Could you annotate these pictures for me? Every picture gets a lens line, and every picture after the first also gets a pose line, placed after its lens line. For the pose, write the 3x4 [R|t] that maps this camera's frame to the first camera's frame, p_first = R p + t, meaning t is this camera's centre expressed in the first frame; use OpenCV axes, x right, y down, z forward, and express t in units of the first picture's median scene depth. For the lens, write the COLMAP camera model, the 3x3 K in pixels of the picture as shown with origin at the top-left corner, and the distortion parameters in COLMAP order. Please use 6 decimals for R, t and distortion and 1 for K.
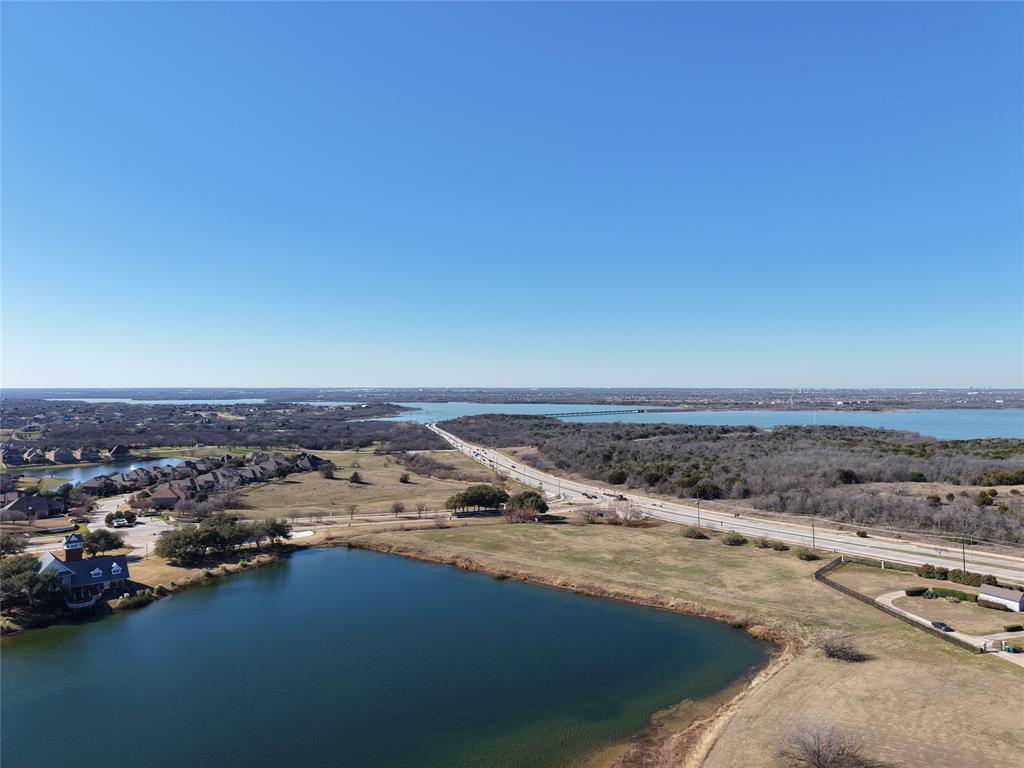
lens RADIAL K [[685.6, 0, 510.9], [0, 685.6, 384.2], [0, 0, 1]] dist [0.017739, -0.017799]
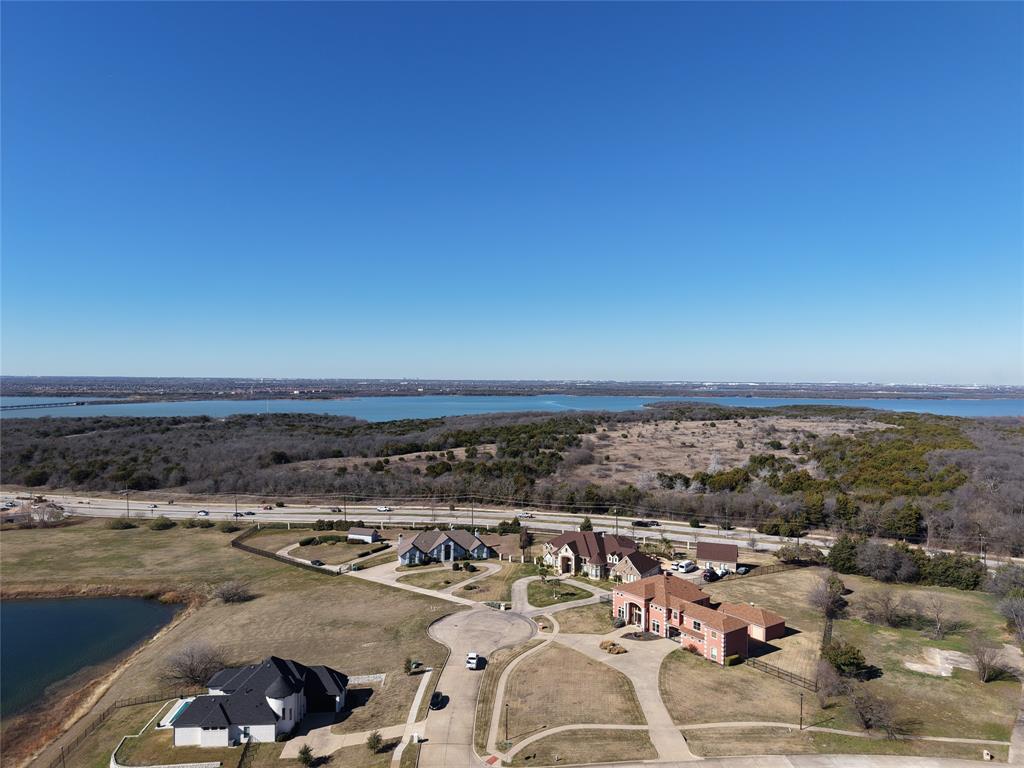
lens RADIAL K [[685.6, 0, 511.5], [0, 685.6, 388.7], [0, 0, 1]] dist [0.017739, -0.017799]
pose [[0.736639, -0.005004, 0.676268, 0.007762], [-0.009636, 0.999793, 0.017893, -0.003924], [-0.676217, -0.019697, 0.736439, -0.116332]]
